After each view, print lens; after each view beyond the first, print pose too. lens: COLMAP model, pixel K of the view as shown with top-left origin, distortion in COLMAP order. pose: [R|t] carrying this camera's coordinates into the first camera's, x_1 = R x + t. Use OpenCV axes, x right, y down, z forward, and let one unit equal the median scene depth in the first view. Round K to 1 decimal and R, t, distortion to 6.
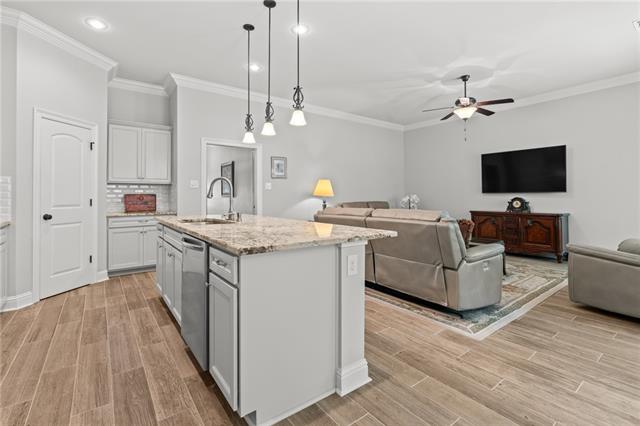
lens RADIAL K [[294.5, 0, 319.1], [0, 294.5, 192.0], [0, 0, 1]] dist [-0.006804, 0.000911]
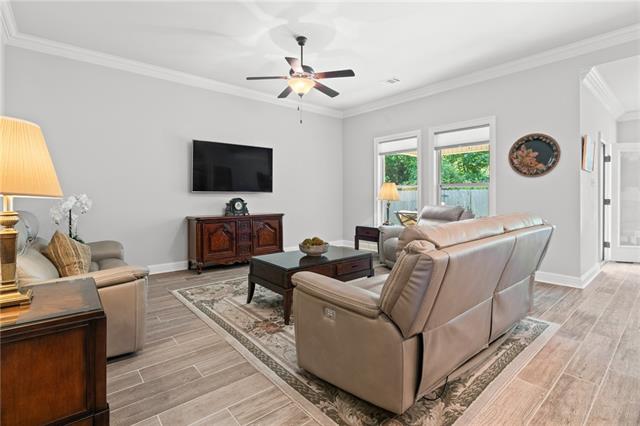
lens RADIAL K [[294.5, 0, 336.2], [0, 294.5, 193.4], [0, 0, 1]] dist [-0.006804, 0.000911]
pose [[-0.044880, 0.011810, 0.998923, -0.226736], [-0.011733, 0.999855, -0.012348, 0.012976], [-0.998923, -0.012275, -0.044734, 0.812583]]
